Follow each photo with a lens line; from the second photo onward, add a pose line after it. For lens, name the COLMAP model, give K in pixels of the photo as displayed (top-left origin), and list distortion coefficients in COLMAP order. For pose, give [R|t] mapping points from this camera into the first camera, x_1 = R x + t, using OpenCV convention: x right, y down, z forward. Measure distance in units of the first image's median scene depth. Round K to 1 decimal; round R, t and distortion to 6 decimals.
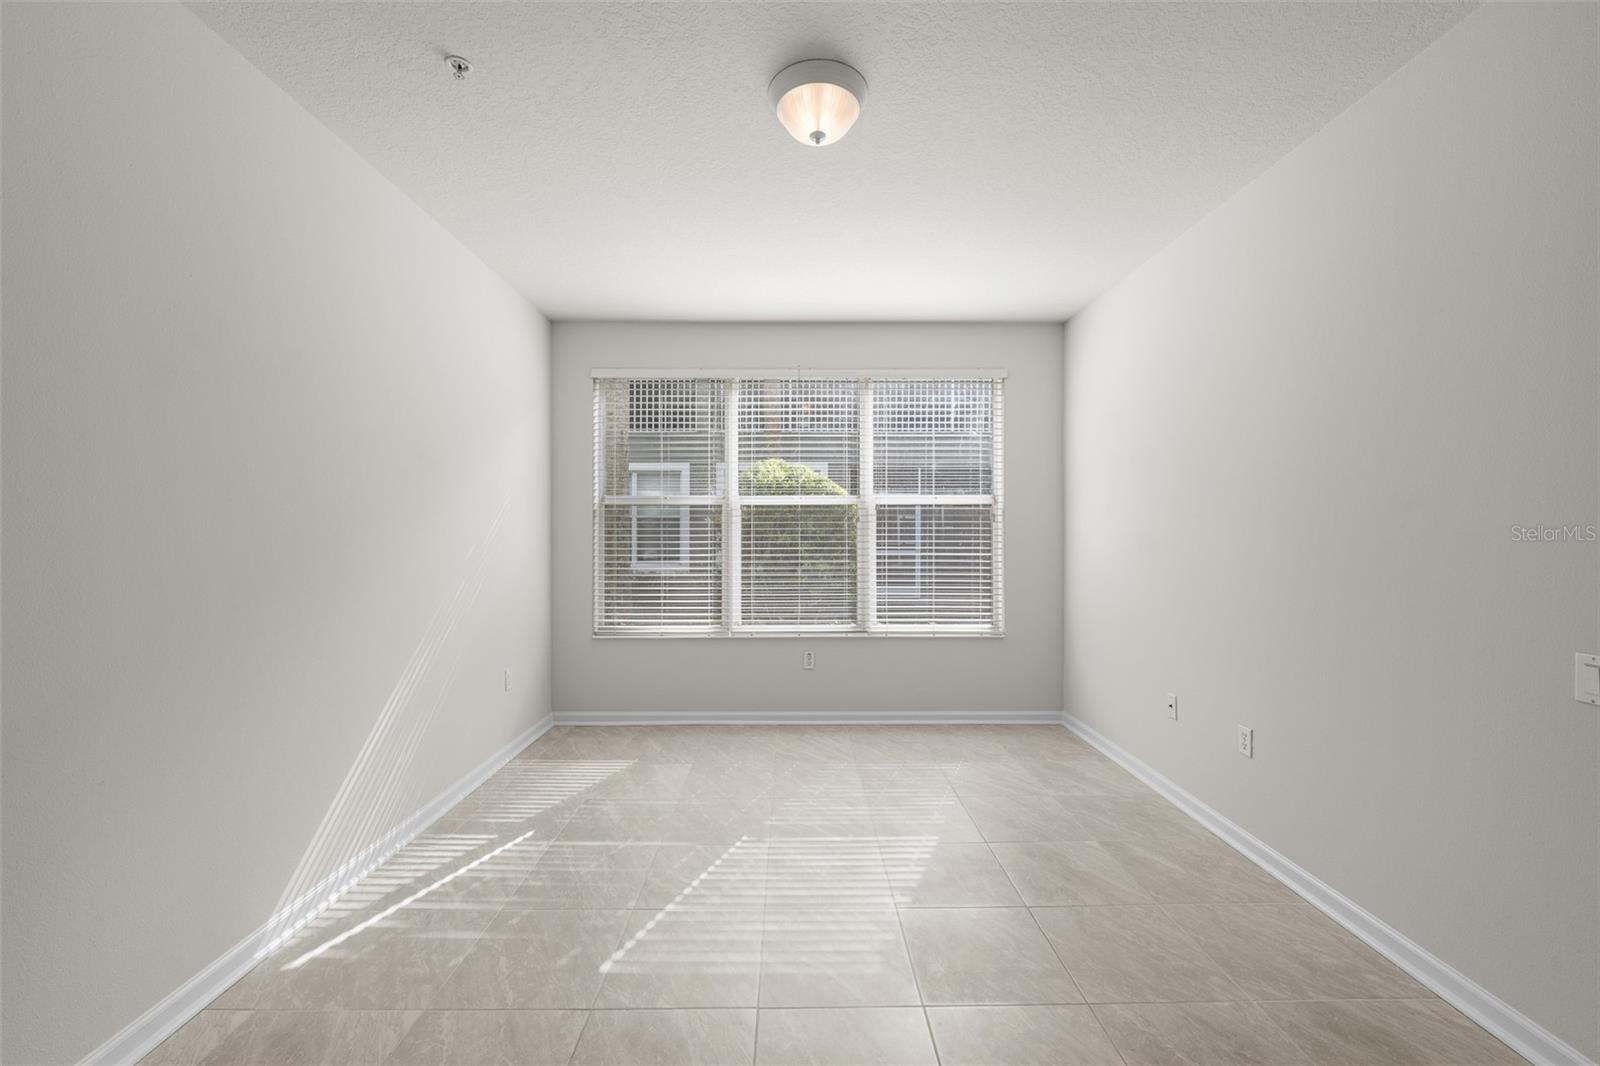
lens RADIAL K [[637.8, 0, 800.6], [0, 637.8, 527.6], [0, 0, 1]] dist [0.000316, 0.000044]
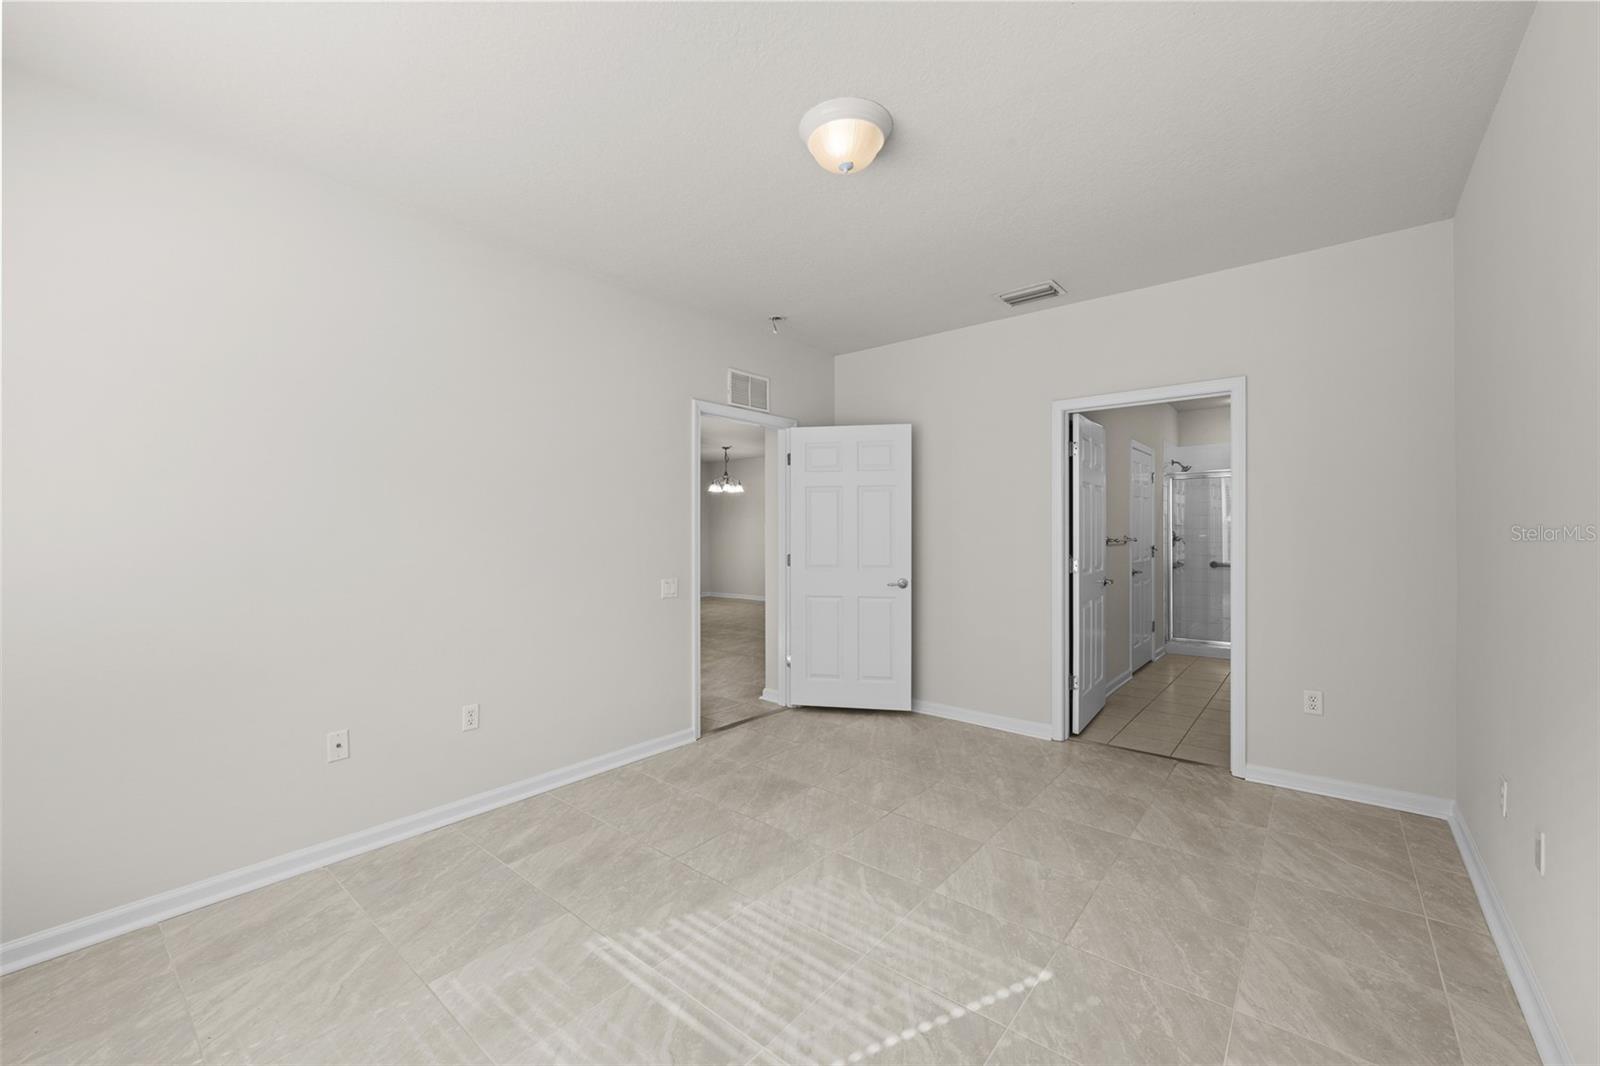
lens RADIAL K [[637.8, 0, 798.0], [0, 637.8, 537.0], [0, 0, 1]] dist [0.000316, 0.000044]
pose [[-0.764287, -0.004817, 0.644858, -0.340598], [-0.000788, 0.999978, 0.006535, 0.003637], [-0.644876, 0.004487, -0.764274, 1.057563]]
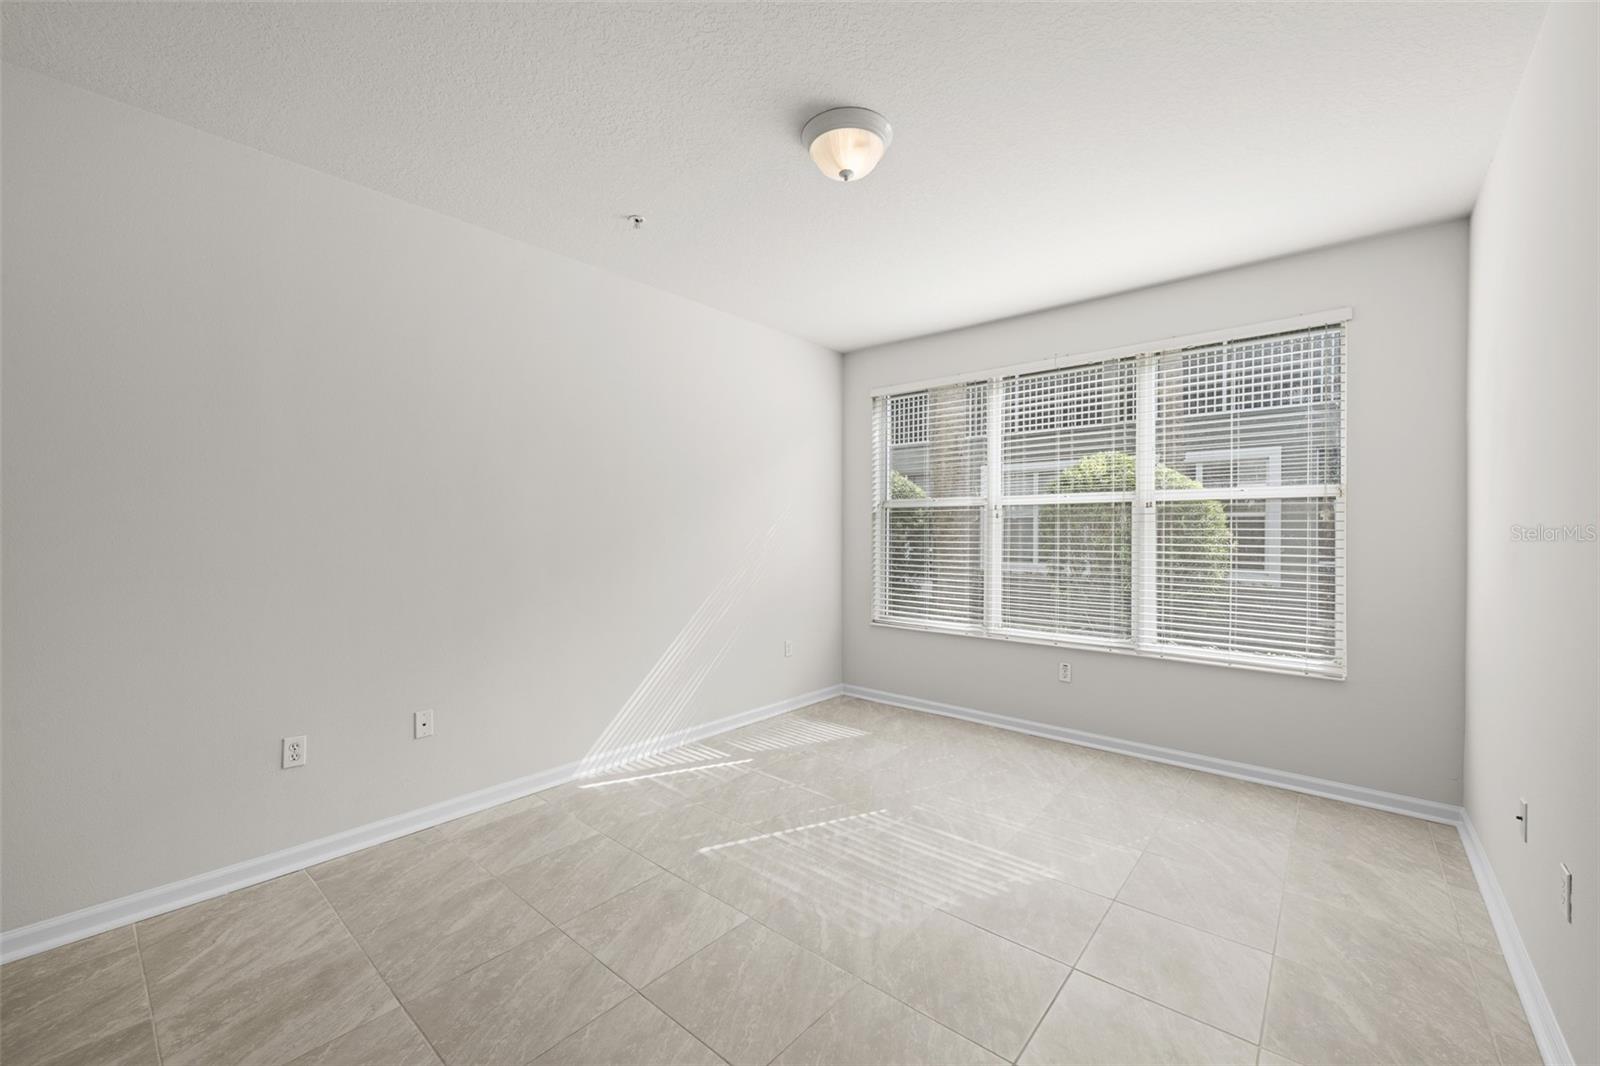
lens RADIAL K [[637.8, 0, 791.7], [0, 637.8, 536.9], [0, 0, 1]] dist [0.000316, 0.000044]
pose [[0.744820, 0.009697, -0.667195, 0.394620], [-0.000206, 0.999898, 0.014303, -0.001386], [0.667266, -0.010516, 0.744746, 0.061053]]
